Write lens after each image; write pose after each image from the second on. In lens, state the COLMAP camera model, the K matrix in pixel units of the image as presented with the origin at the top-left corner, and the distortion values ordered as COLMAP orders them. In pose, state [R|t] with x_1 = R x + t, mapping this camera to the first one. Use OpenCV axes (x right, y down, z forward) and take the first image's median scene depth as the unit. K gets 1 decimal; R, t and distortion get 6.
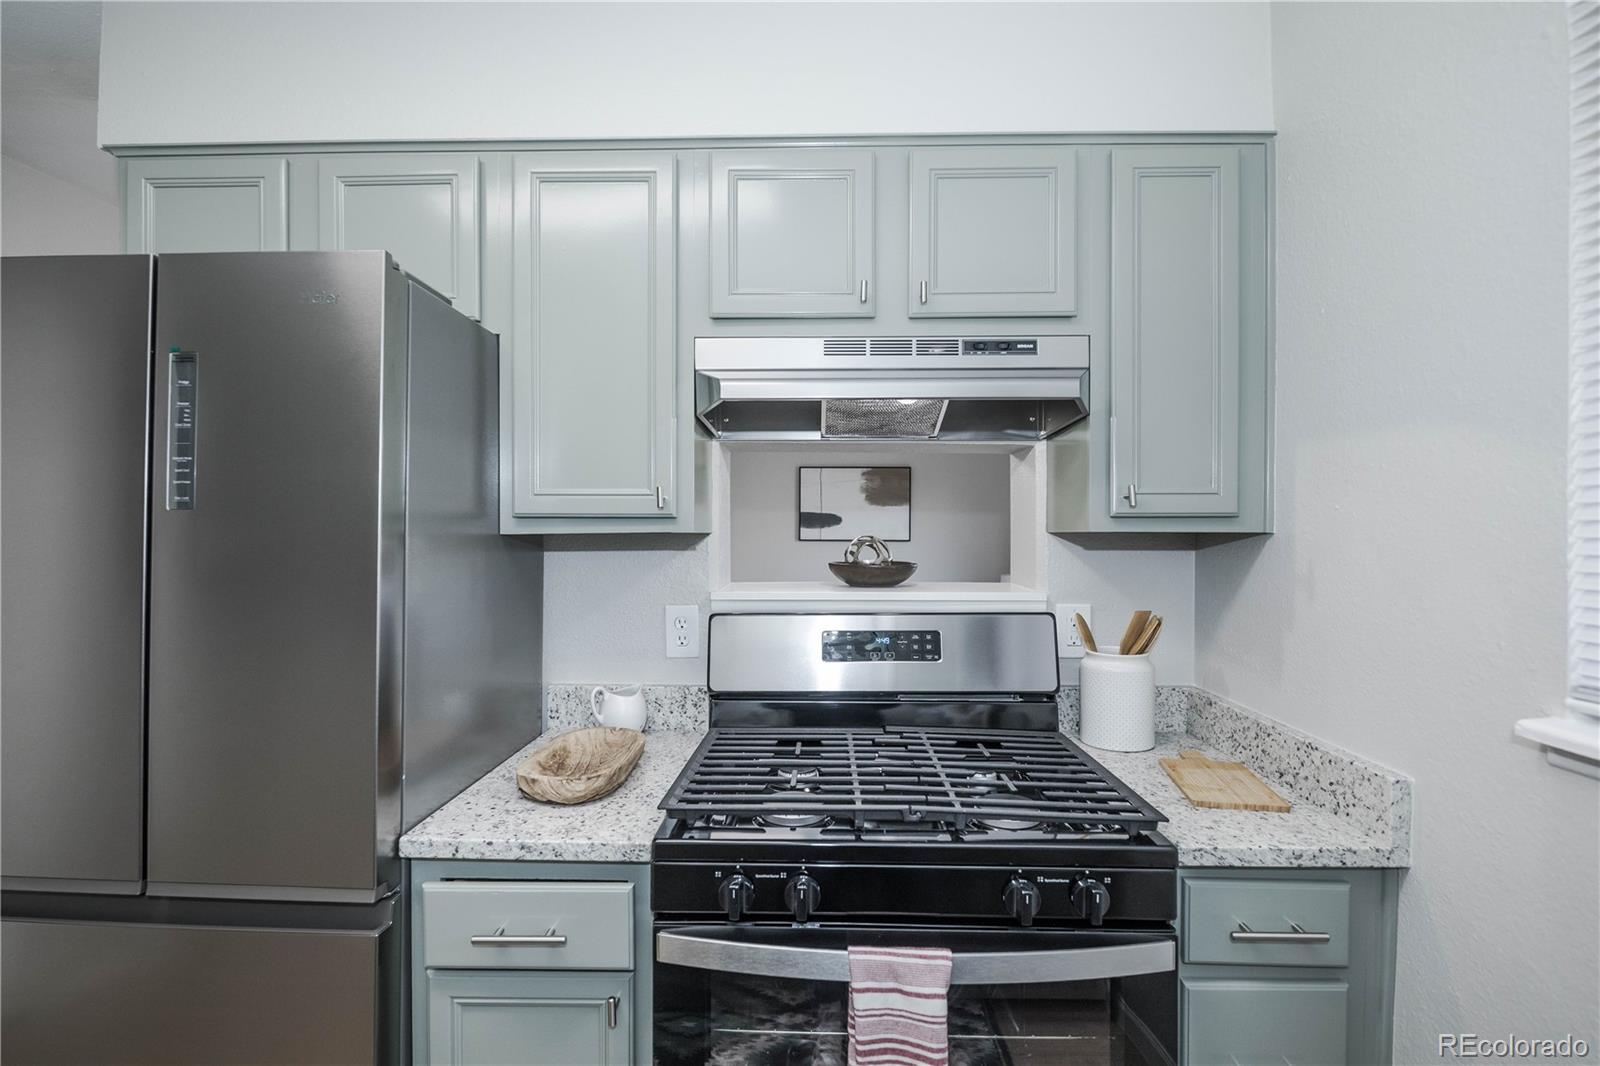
lens RADIAL K [[777.9, 0, 802.6], [0, 777.9, 530.6], [0, 0, 1]] dist [-0.001203, -0.003362]
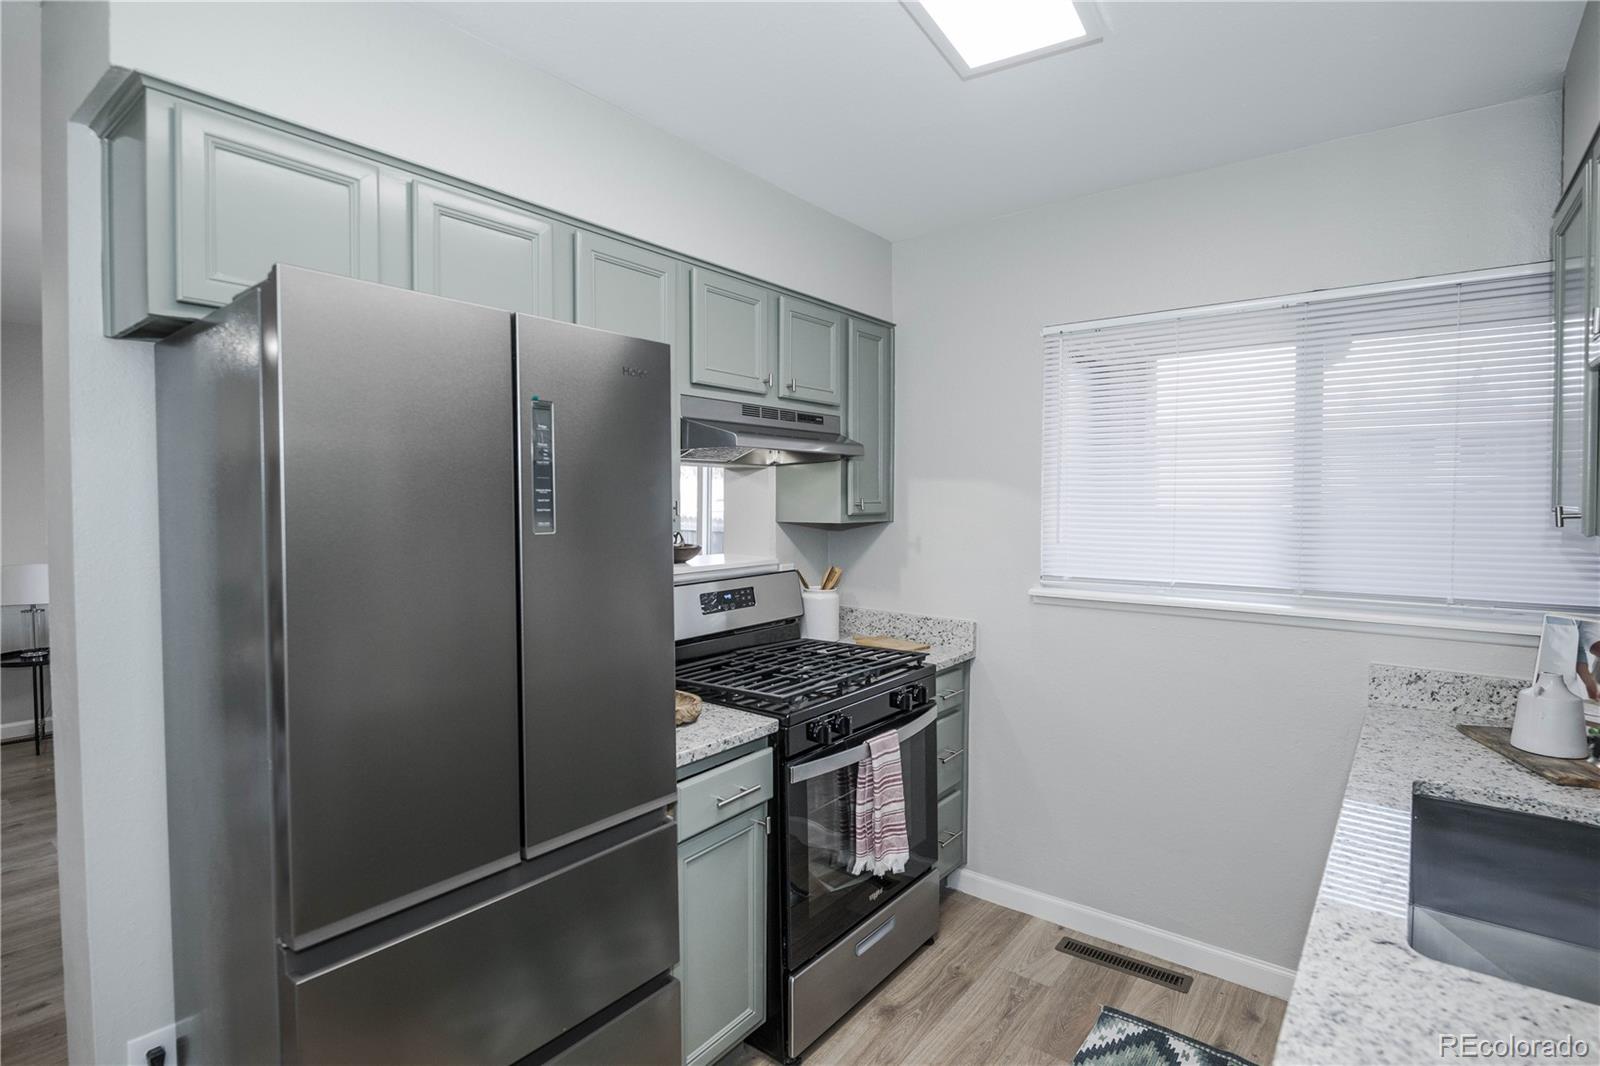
lens RADIAL K [[777.9, 0, 804.9], [0, 777.9, 521.6], [0, 0, 1]] dist [-0.001203, -0.003362]
pose [[0.595382, -0.027449, 0.802974, -1.341366], [0.001526, 0.999453, 0.033033, -0.073791], [-0.803441, -0.018442, 0.595098, -0.034950]]
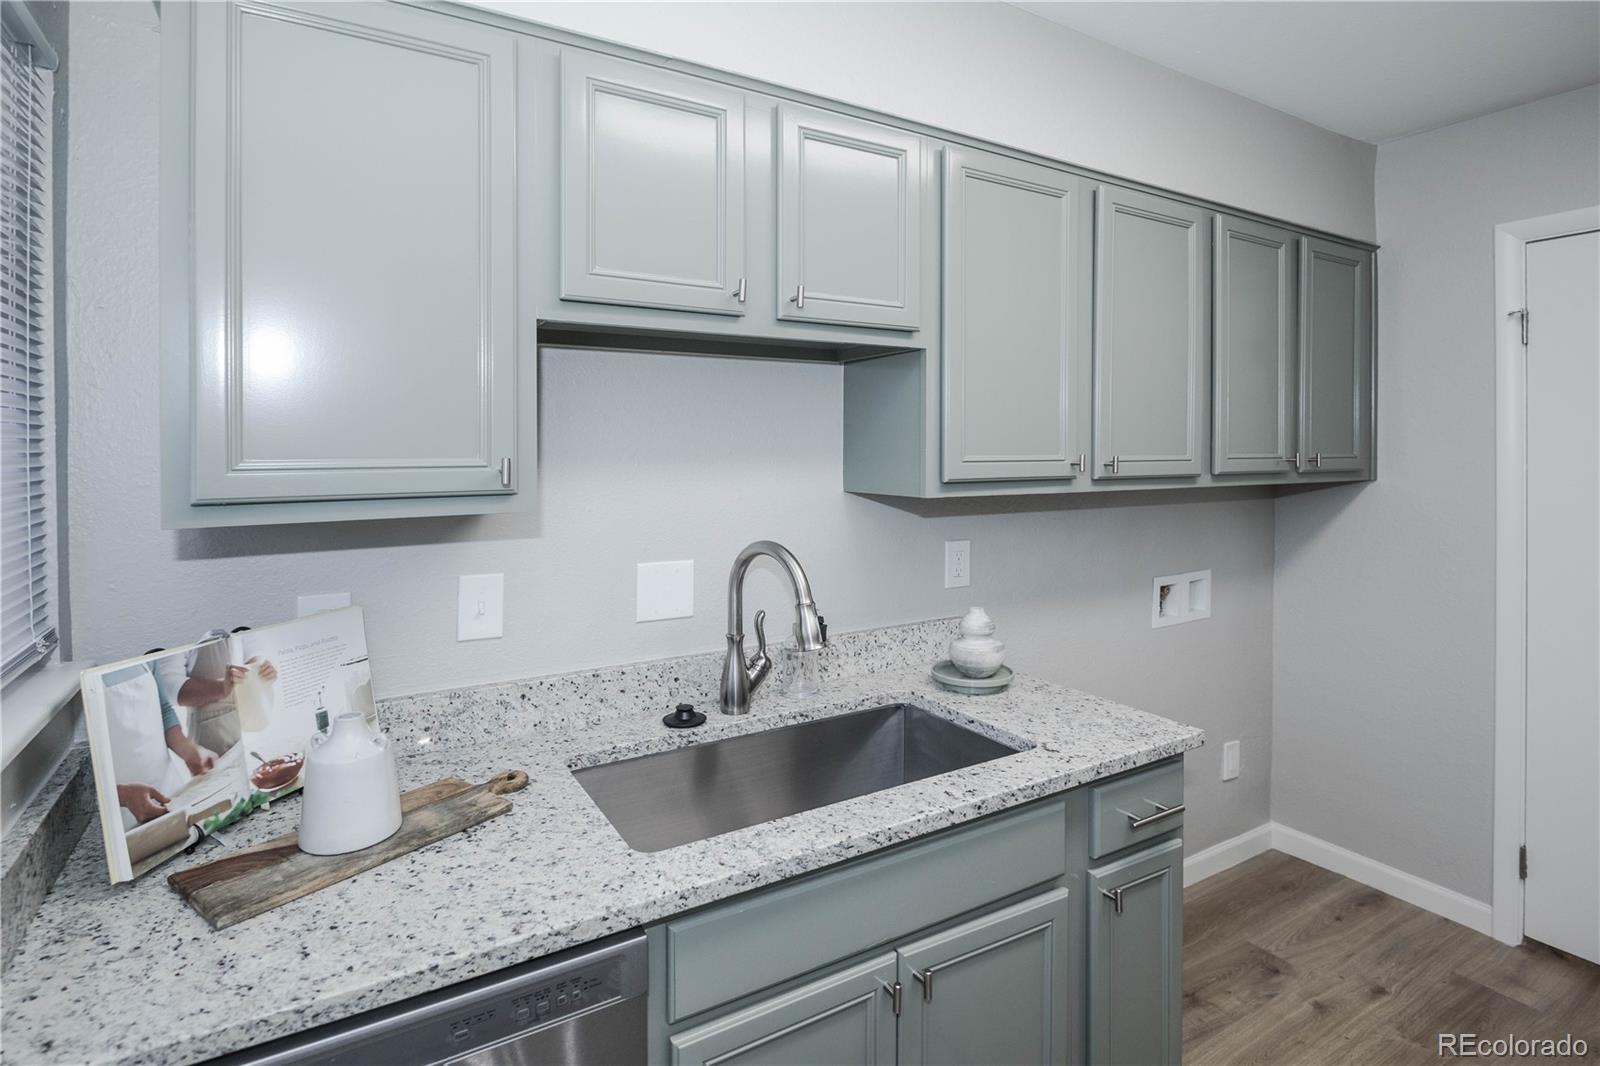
lens RADIAL K [[777.9, 0, 732.7], [0, 777.9, 469.0], [0, 0, 1]] dist [-0.001203, -0.003362]
pose [[-0.871754, 0.015984, -0.489683, 0.405057], [0.006664, 0.999762, 0.020771, -0.059152], [0.489898, 0.014845, -0.871653, 0.639130]]
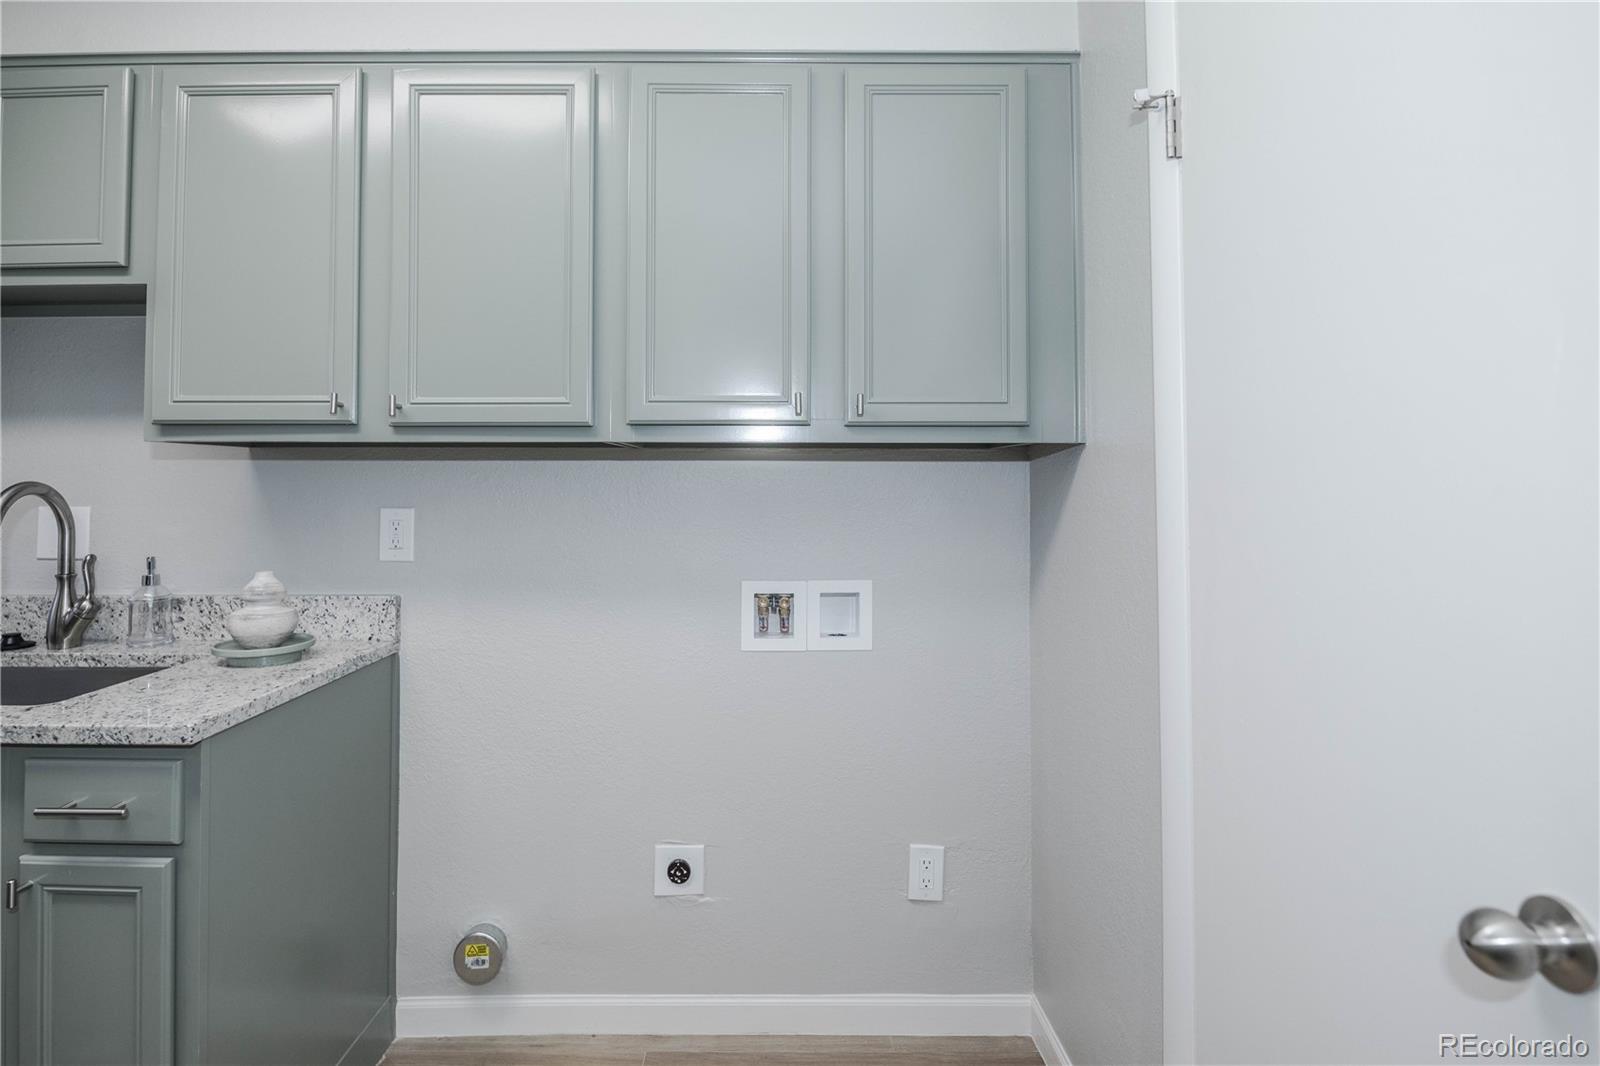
lens RADIAL K [[793.5, 0, 764.1], [0, 793.5, 467.6], [0, 0, 1]] dist [-0.017440, -0.002178]
pose [[-0.999979, -0.001577, -0.006224, -1.324875], [-0.001495, 0.999912, -0.013210, 0.063142], [0.006244, -0.013201, -0.999893, 0.882426]]
